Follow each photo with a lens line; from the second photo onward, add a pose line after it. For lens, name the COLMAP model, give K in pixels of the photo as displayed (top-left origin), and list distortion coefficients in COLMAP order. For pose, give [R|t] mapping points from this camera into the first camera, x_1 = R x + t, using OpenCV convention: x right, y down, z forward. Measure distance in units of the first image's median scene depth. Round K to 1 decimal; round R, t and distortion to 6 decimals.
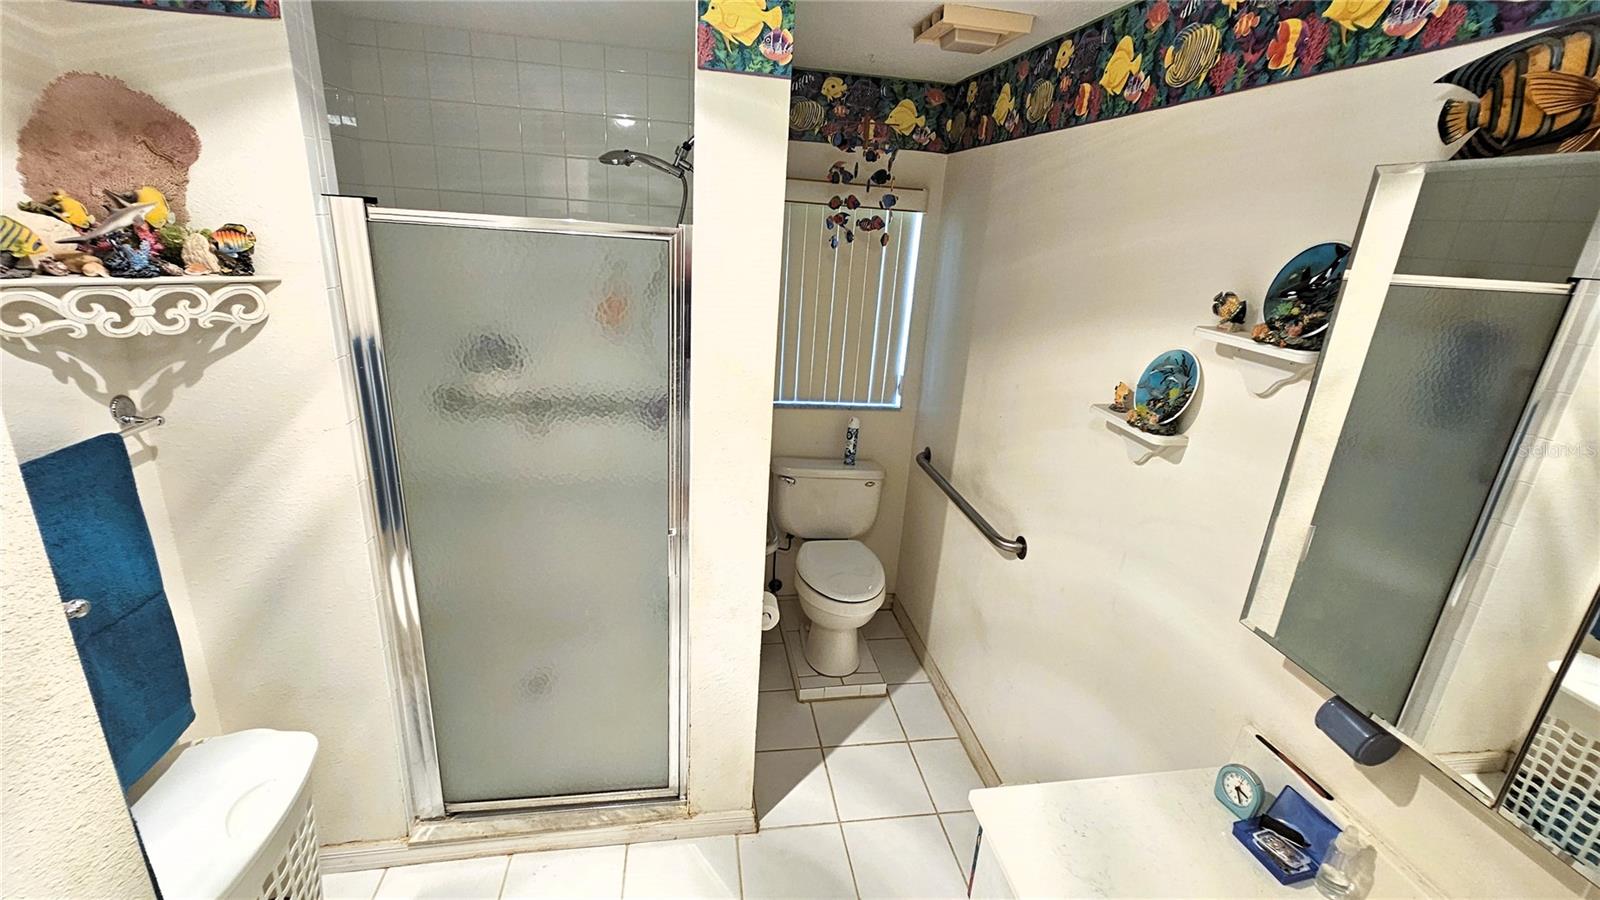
lens RADIAL K [[657.4, 0, 805.9], [0, 657.4, 450.2], [0, 0, 1]] dist [-0.003993, 0.000092]
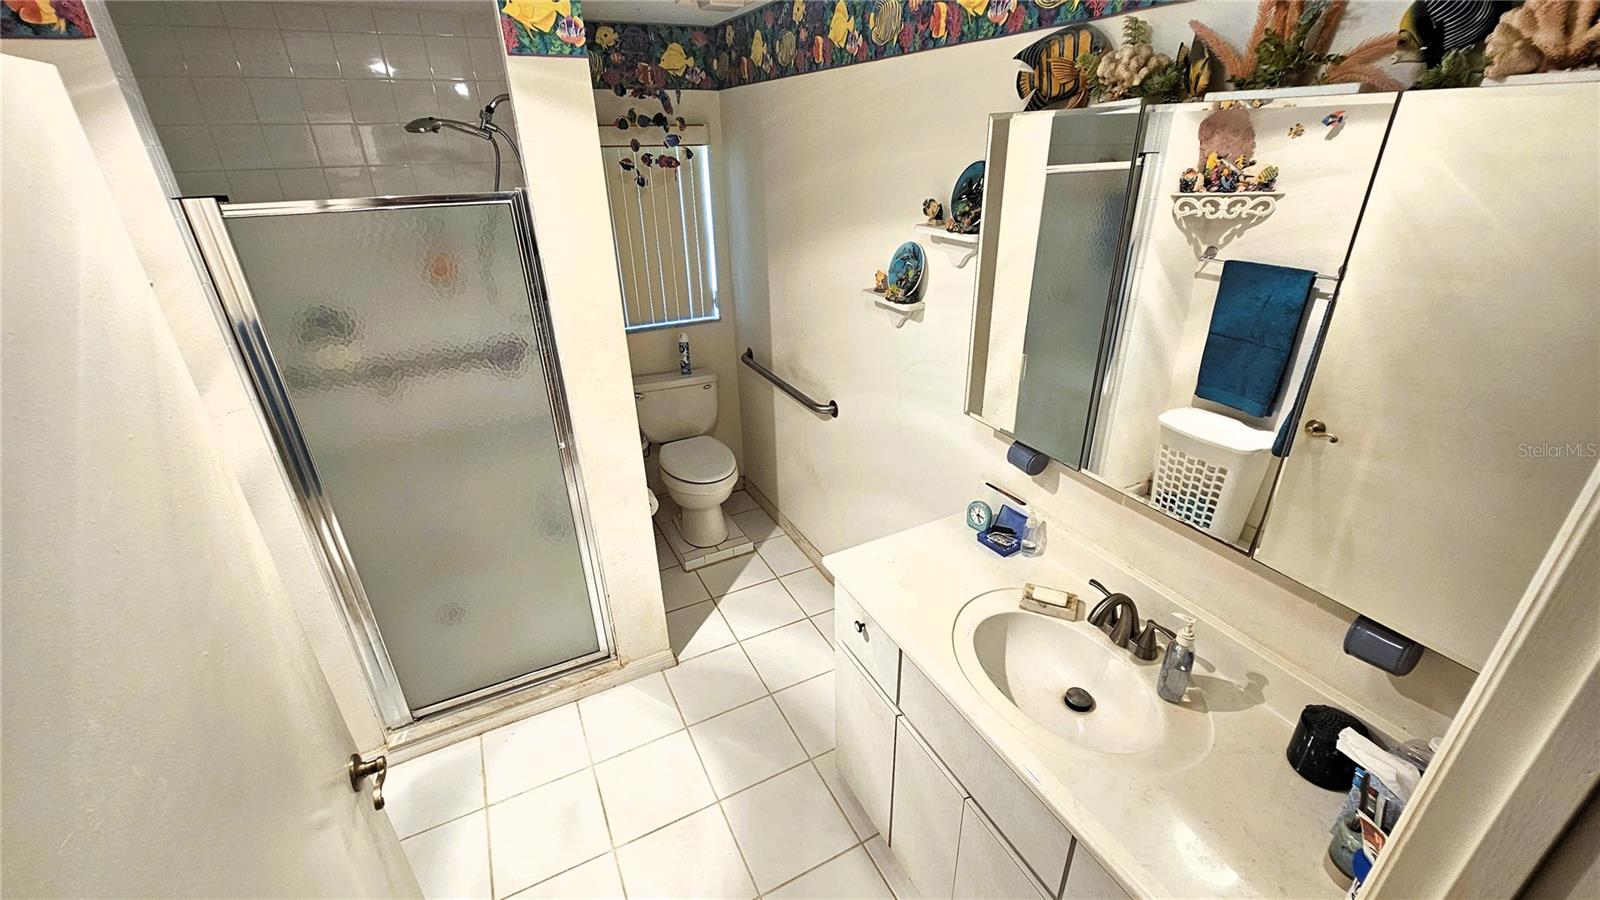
lens RADIAL K [[657.4, 0, 803.9], [0, 657.4, 446.4], [0, 0, 1]] dist [-0.003993, 0.000092]
pose [[0.948115, -0.204061, 0.243797, -0.073965], [0.174601, 0.975046, 0.137112, 0.036992], [-0.265693, -0.087430, 0.960085, -0.291917]]
